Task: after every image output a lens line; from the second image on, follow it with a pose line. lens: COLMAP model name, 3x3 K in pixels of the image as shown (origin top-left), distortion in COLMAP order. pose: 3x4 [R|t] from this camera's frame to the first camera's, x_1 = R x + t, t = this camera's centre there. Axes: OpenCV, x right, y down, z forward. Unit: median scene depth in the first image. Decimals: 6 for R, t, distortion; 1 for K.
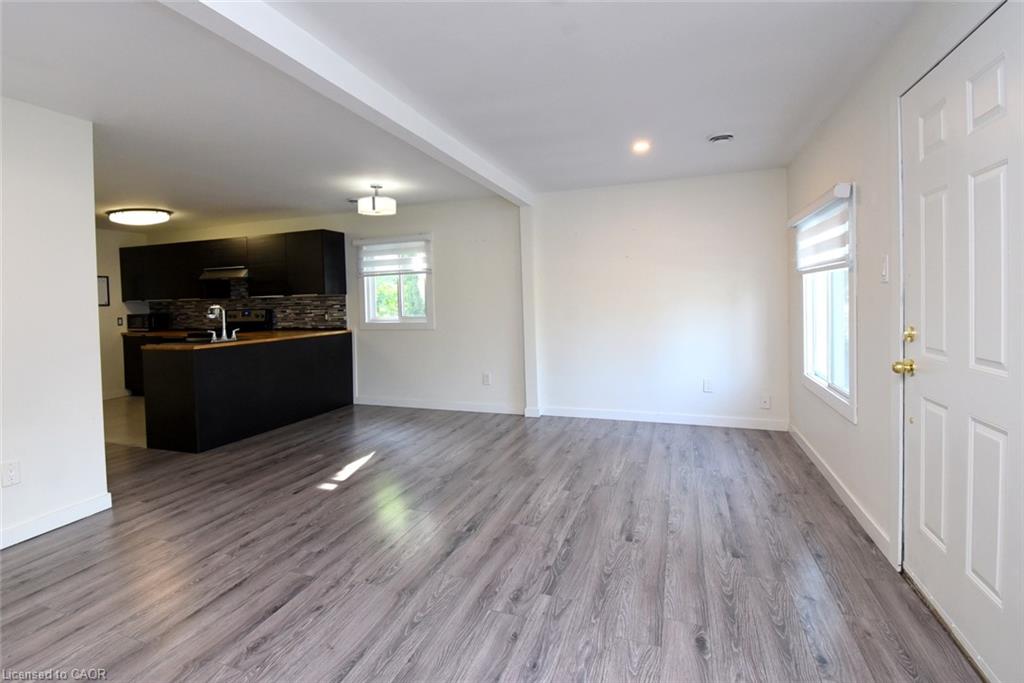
lens RADIAL K [[496.2, 0, 491.9], [0, 496.2, 311.7], [0, 0, 1]] dist [0.005411, -0.000151]
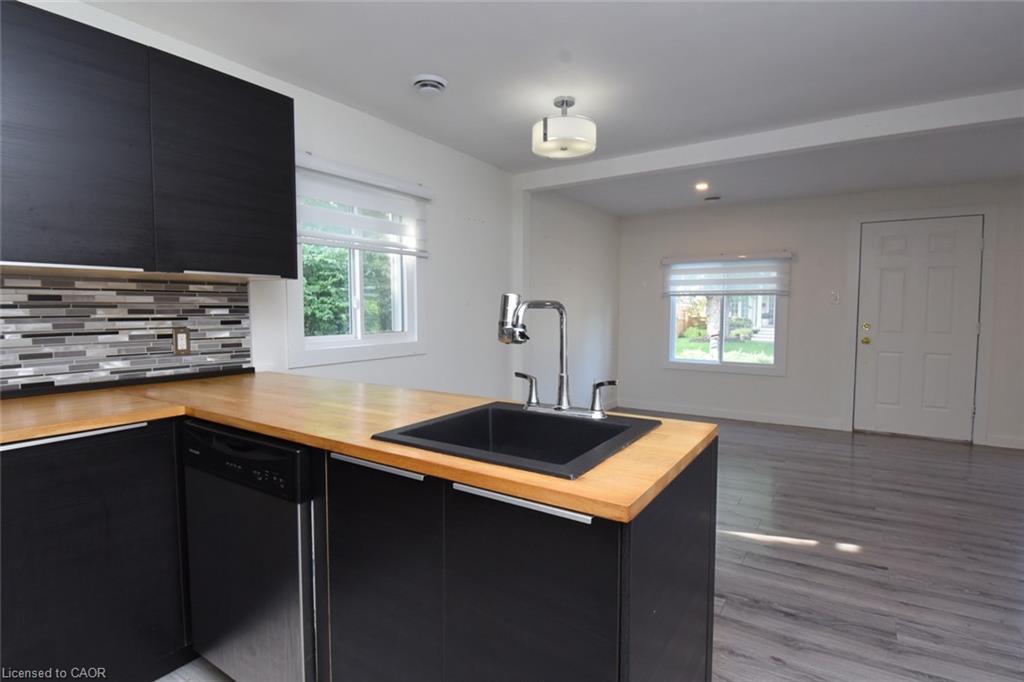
lens RADIAL K [[511.2, 0, 512.0], [0, 511.2, 341.0], [0, 0, 1]] dist [0.023824, -0.030713]
pose [[0.211365, -0.033354, 0.976838, -0.637337], [0.019314, 0.999365, 0.029945, 0.003730], [-0.977216, 0.012537, 0.211875, 0.715395]]
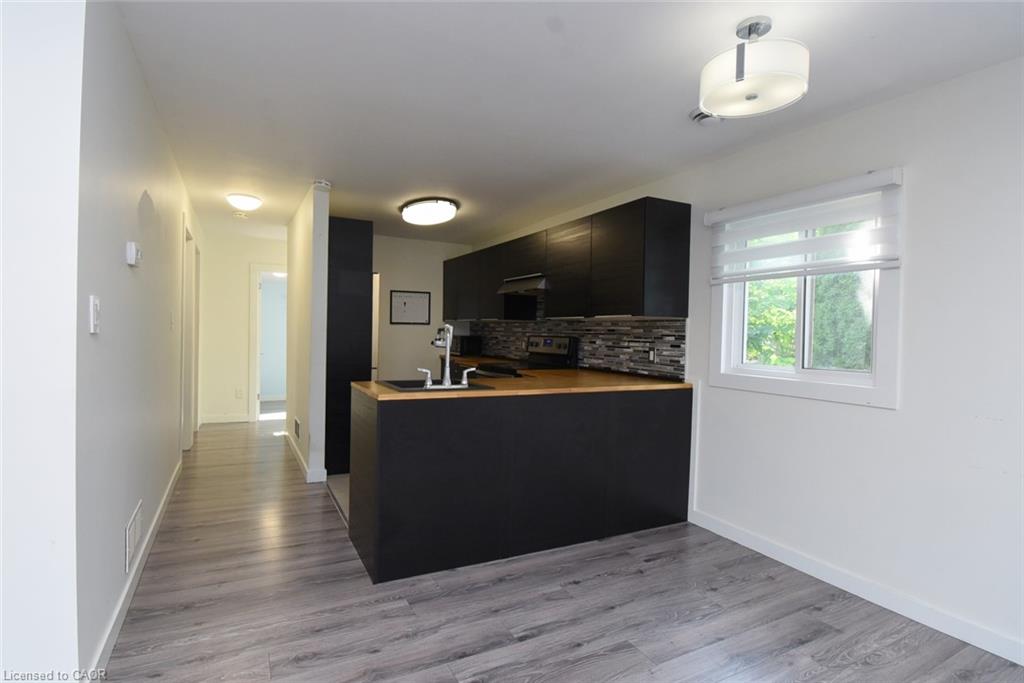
lens RADIAL K [[496.4, 0, 489.0], [0, 496.4, 340.6], [0, 0, 1]] dist [-0.001958, -0.000410]
pose [[0.737123, 0.055693, -0.673459, -0.085588], [-0.056918, 0.998174, 0.020248, -0.008244], [0.673357, 0.023406, 0.738947, 0.450772]]
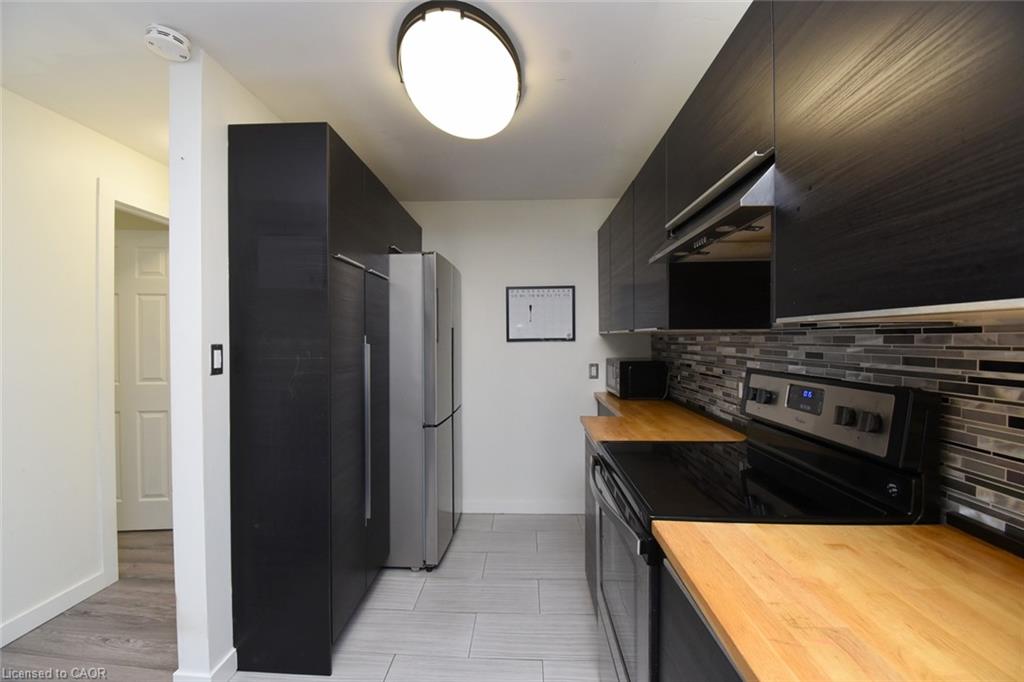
lens RADIAL K [[451.4, 0, 507.0], [0, 451.4, 340.7], [0, 0, 1]] dist [0.012539, -0.020102]
pose [[0.317949, 0.030768, -0.947609, -0.369497], [-0.029014, 0.999321, 0.022712, -0.023395], [0.947664, 0.020272, 0.318625, 0.865372]]
